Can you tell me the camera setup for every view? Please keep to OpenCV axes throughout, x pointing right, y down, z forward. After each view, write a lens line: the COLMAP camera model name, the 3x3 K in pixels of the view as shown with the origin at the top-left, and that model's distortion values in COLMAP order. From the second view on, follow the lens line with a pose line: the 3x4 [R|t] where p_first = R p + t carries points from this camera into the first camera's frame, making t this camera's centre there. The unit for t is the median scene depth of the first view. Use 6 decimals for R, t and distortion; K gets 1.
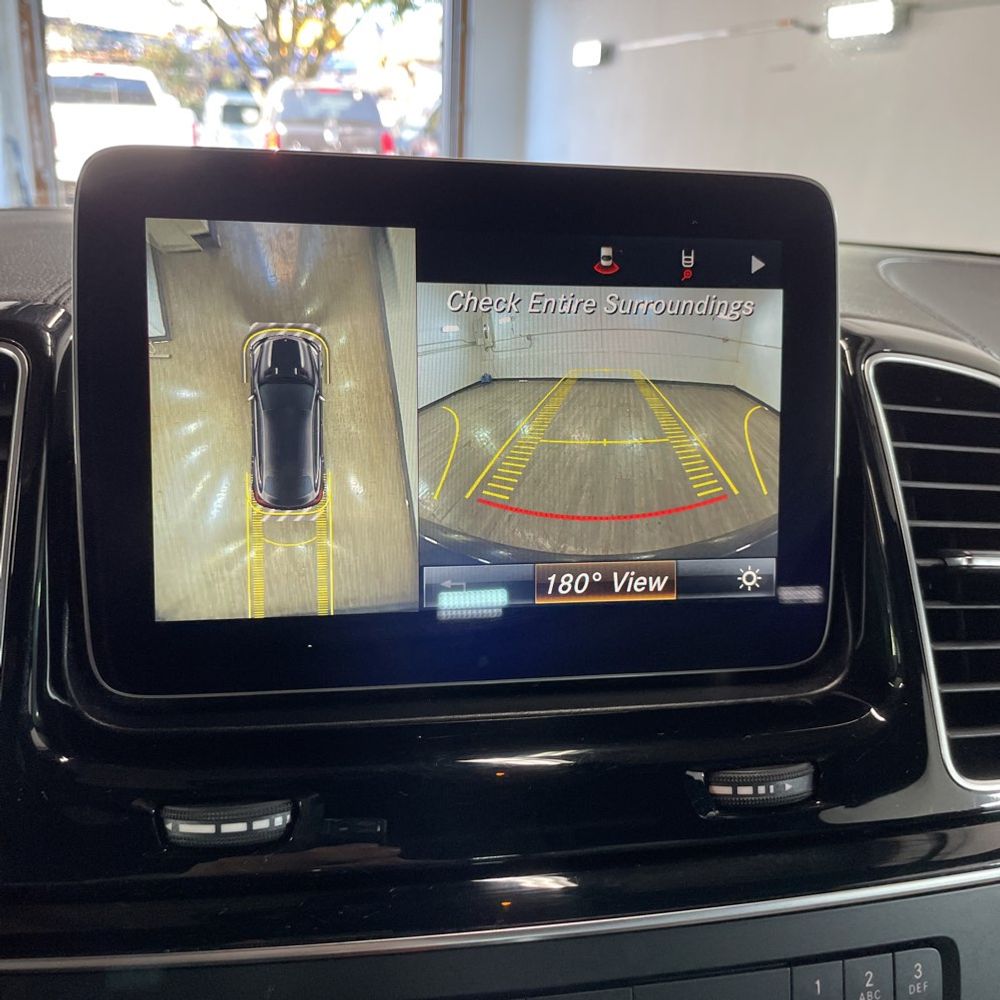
lens RADIAL K [[1012.1, 0, 504.8], [0, 1012.1, 496.4], [0, 0, 1]] dist [0.027203, 0.000000]
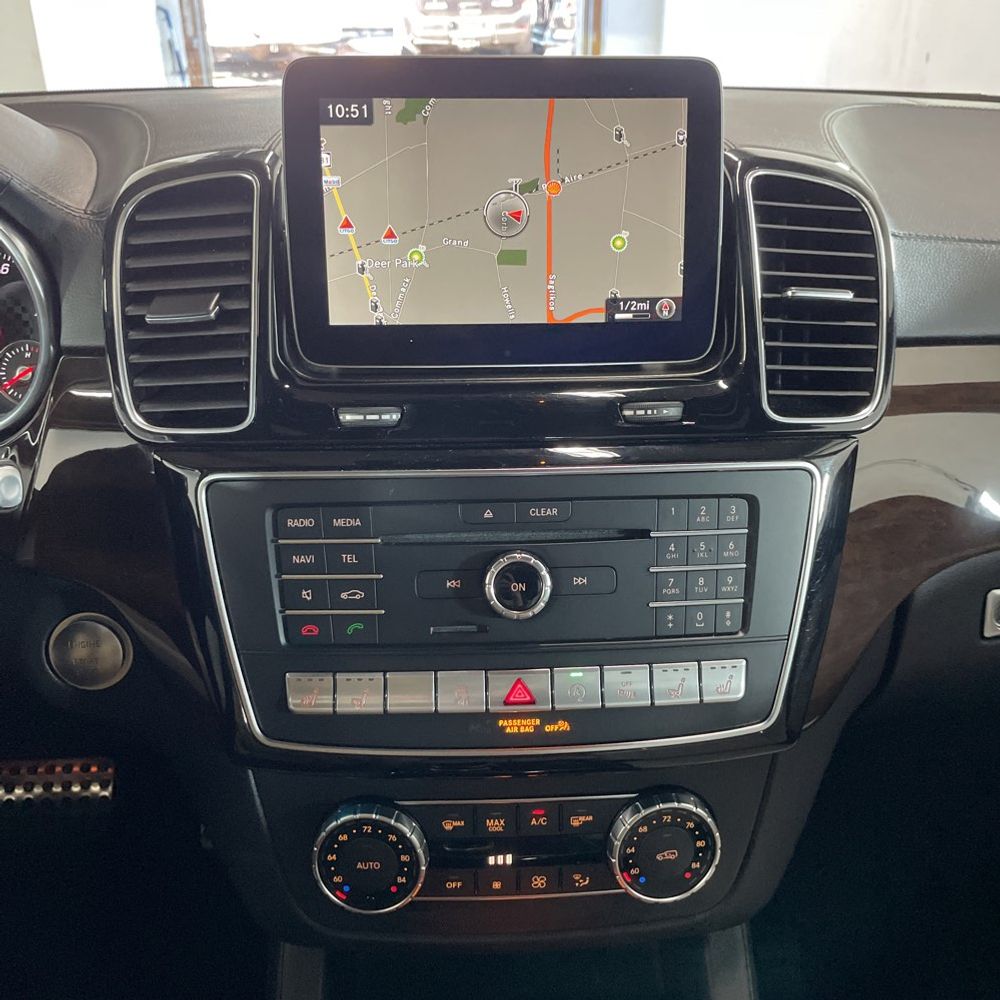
lens RADIAL K [[1012.1, 0, 502.8], [0, 1012.1, 499.6], [0, 0, 1]] dist [0.027203, 0.000000]
pose [[0.992385, 0.017832, -0.121873, 0.206571], [-0.000733, 0.990303, 0.138923, 0.182916], [0.123169, -0.137776, 0.982775, -0.837880]]
